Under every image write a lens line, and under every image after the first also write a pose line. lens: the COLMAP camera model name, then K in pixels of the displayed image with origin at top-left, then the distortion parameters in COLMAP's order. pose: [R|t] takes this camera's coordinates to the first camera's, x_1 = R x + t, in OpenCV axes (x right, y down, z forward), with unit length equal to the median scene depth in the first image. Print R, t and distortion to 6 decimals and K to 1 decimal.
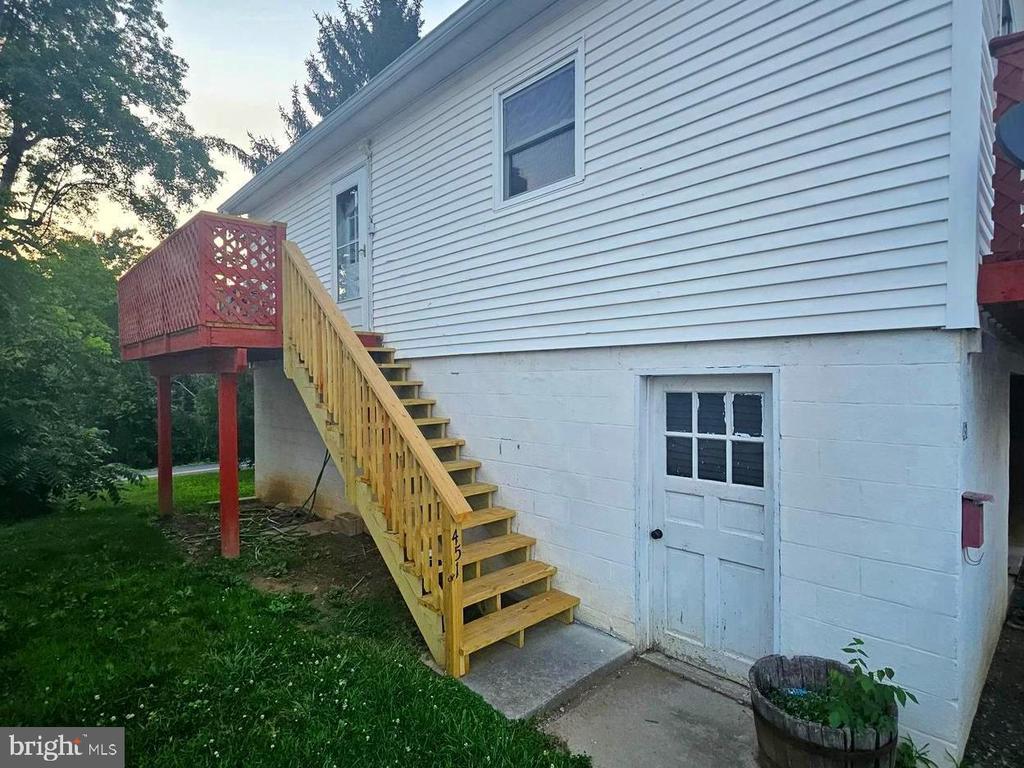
lens RADIAL K [[533.8, 0, 523.6], [0, 533.8, 387.9], [0, 0, 1]] dist [0.000656, -0.000673]
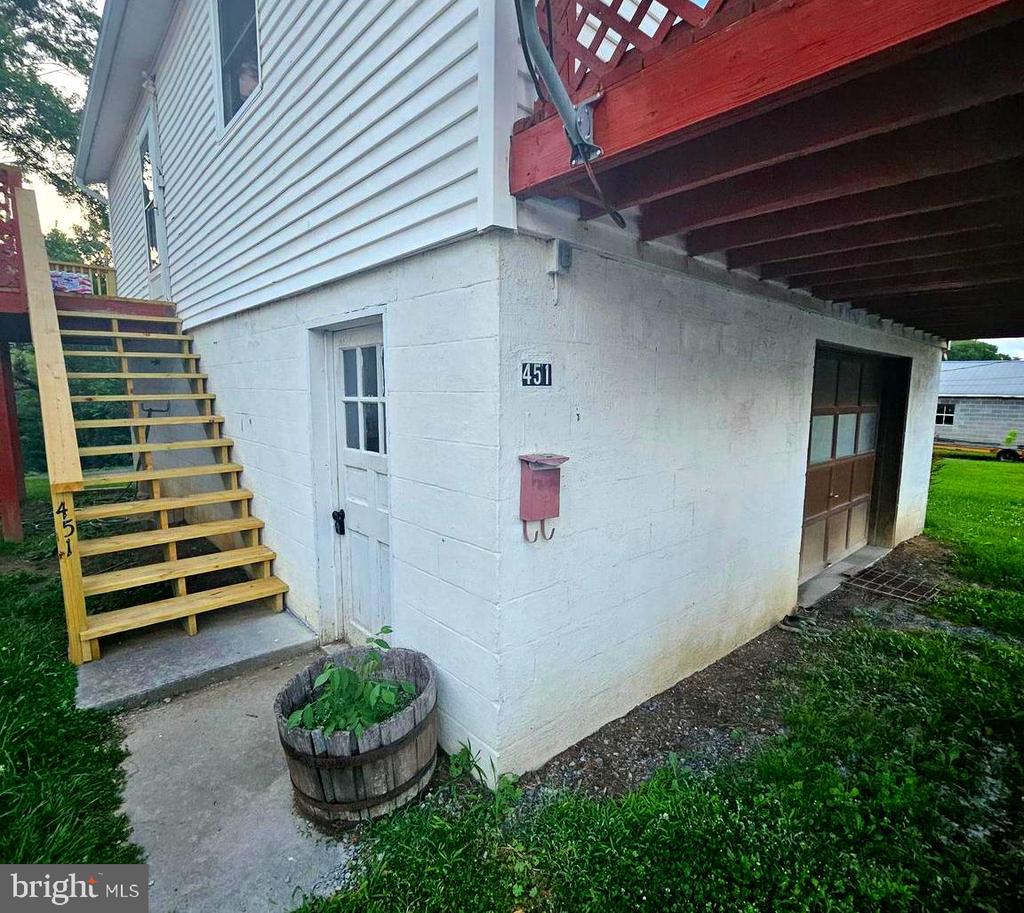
lens RADIAL K [[535.6, 0, 520.8], [0, 535.6, 455.5], [0, 0, 1]] dist [0.003711, -0.001906]
pose [[0.999425, 0.012922, -0.031335, 0.475208], [-0.009301, 0.993544, 0.113065, 0.062247], [0.032594, -0.112708, 0.993093, 0.121985]]
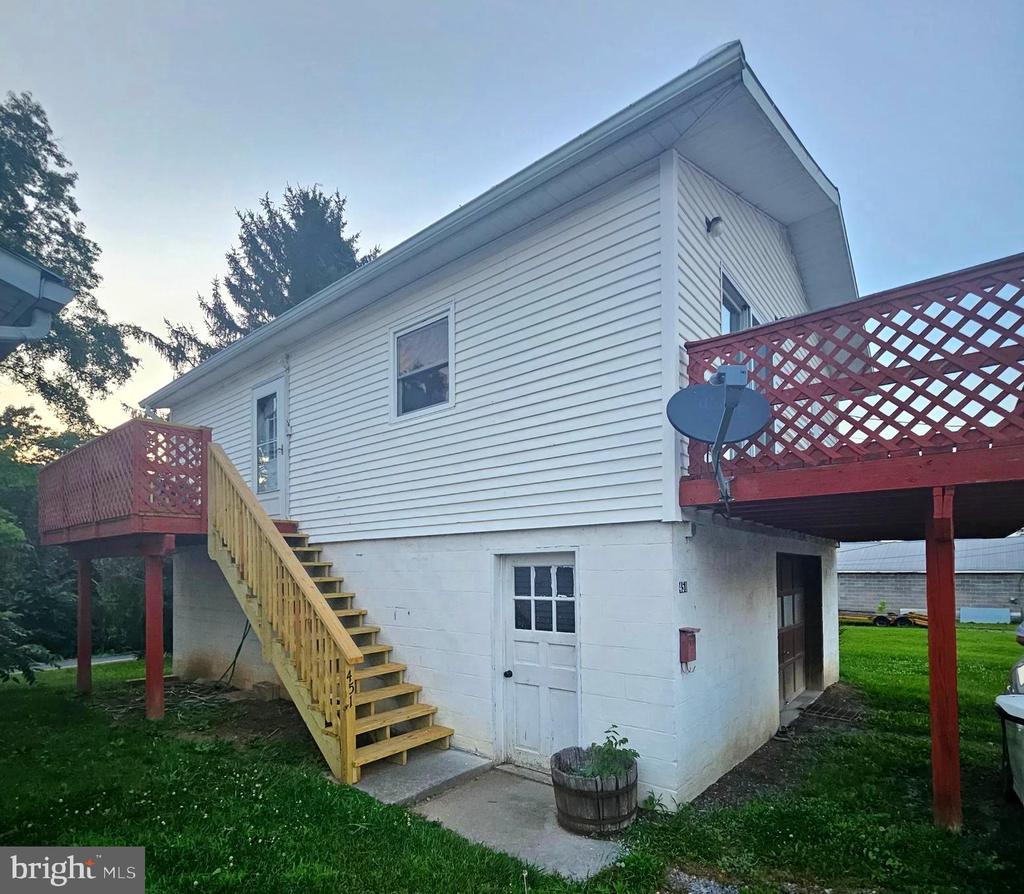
lens RADIAL K [[536.1, 0, 517.4], [0, 536.1, 554.5], [0, 0, 1]] dist [0.001230, -0.000966]
pose [[0.993062, -0.004158, 0.117516, 0.096632], [0.008522, 0.999292, -0.036656, 0.022029], [-0.117280, 0.037403, 0.992394, -0.279035]]
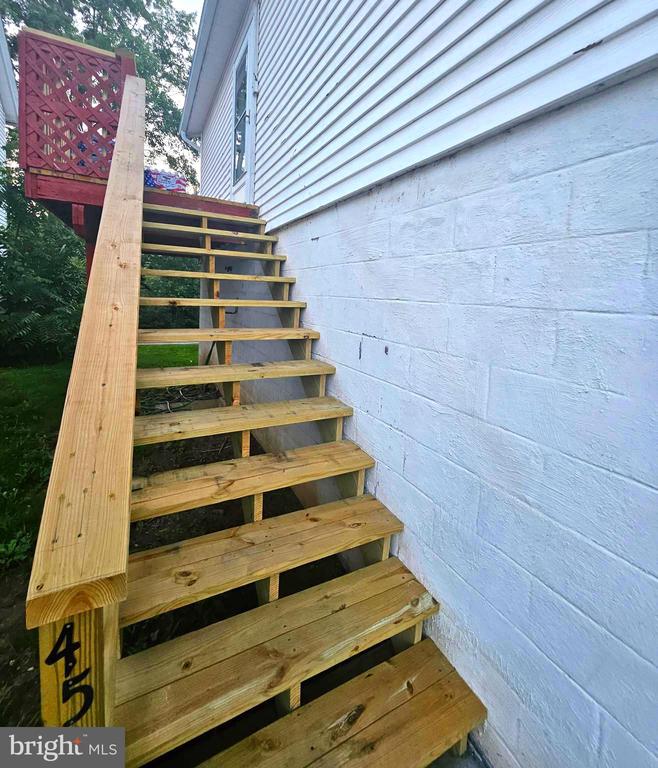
lens RADIAL K [[350.0, 0, 338.0], [0, 350.0, 323.6], [0, 0, 1]] dist [0.000745, 0.000127]
pose [[0.962036, 0.074750, -0.262486, 0.036535], [-0.059491, 0.996070, 0.065618, 0.061626], [0.266359, -0.047511, 0.962702, 0.637636]]
